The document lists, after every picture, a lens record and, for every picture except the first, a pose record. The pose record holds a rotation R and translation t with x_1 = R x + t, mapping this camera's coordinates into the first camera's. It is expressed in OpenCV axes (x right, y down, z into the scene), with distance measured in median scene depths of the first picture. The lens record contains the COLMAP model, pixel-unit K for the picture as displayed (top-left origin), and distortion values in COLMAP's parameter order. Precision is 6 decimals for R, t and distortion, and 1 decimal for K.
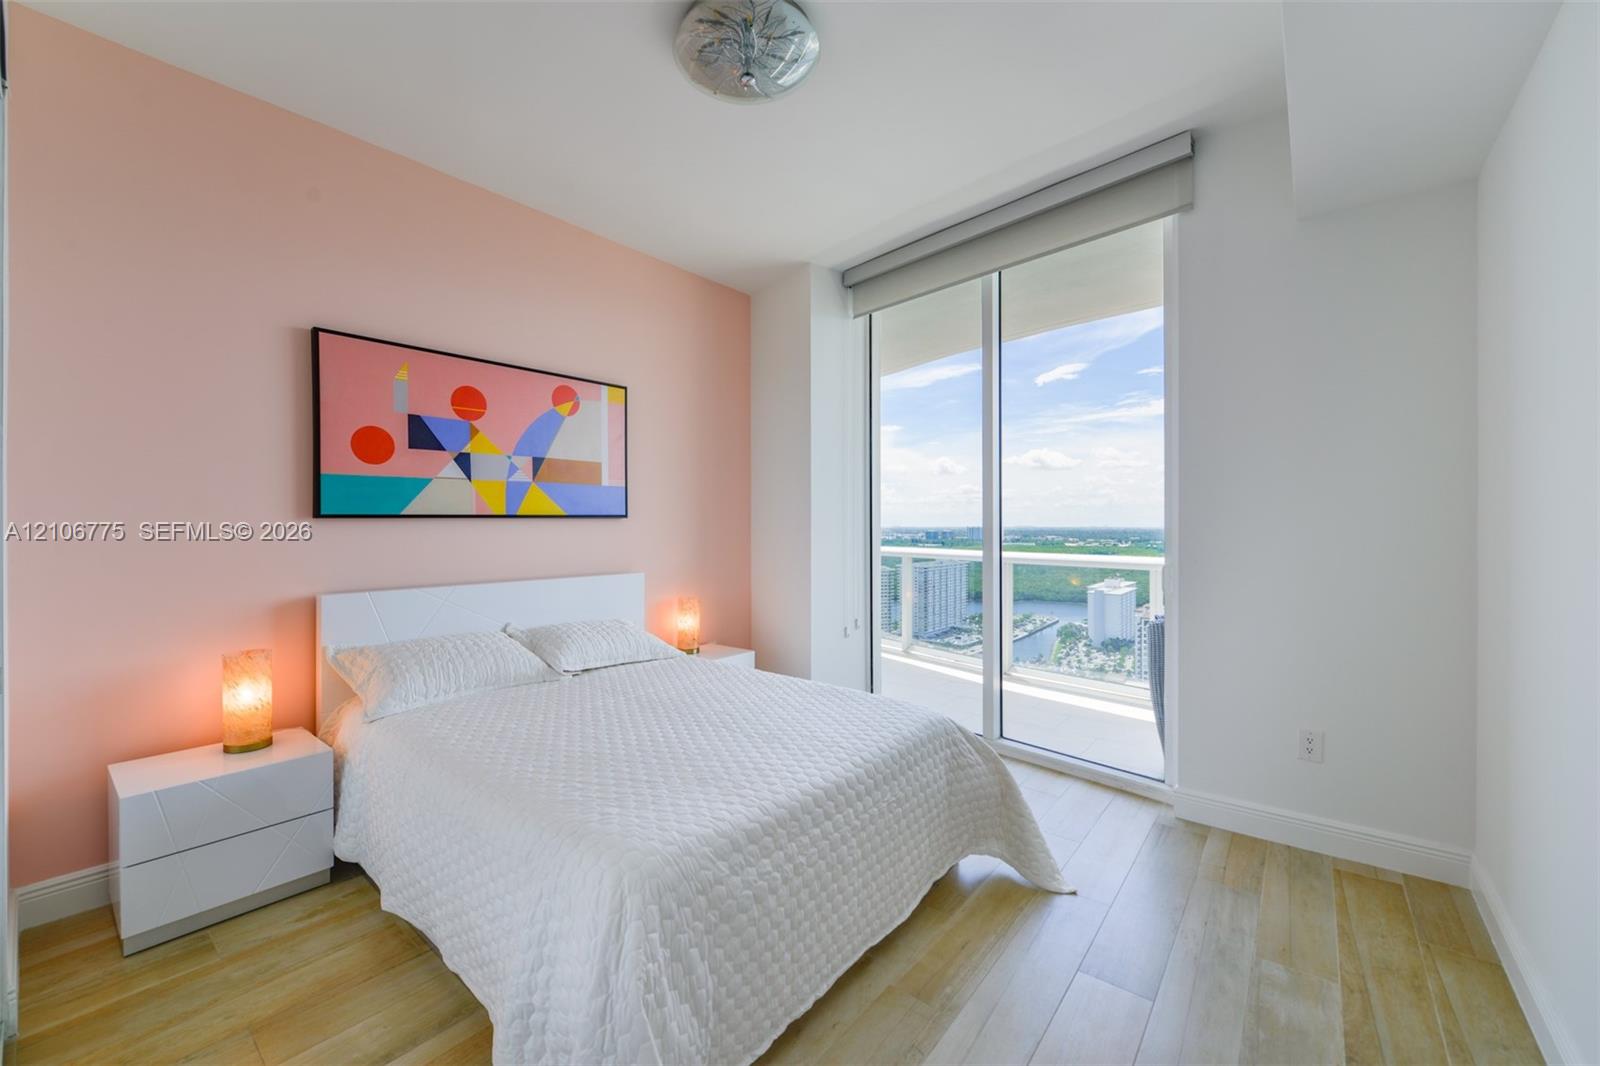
lens RADIAL K [[643.1, 0, 805.1], [0, 643.1, 530.7], [0, 0, 1]] dist [0.002826, -0.002764]
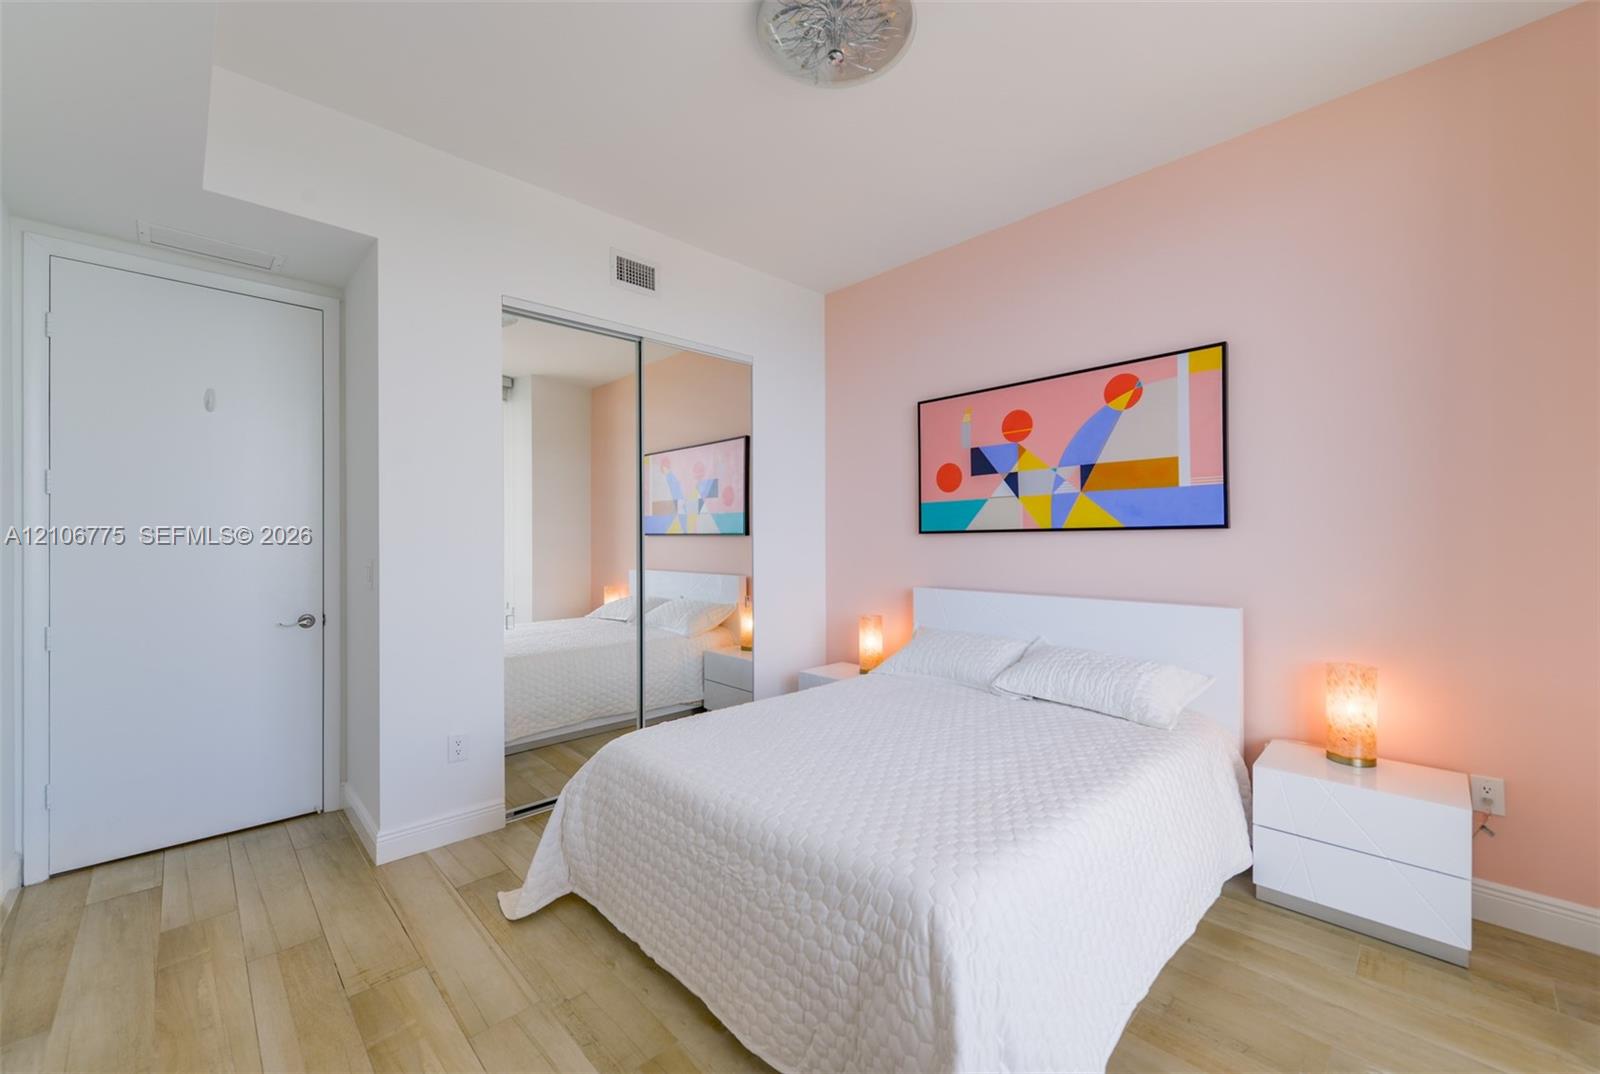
lens RADIAL K [[643.1, 0, 774.0], [0, 643.1, 544.5], [0, 0, 1]] dist [0.002826, -0.002764]
pose [[-0.153719, 0.012168, -0.988040, 0.589672], [-0.003134, 0.999913, 0.012802, -0.011238], [0.988110, 0.005065, -0.153668, 0.738671]]
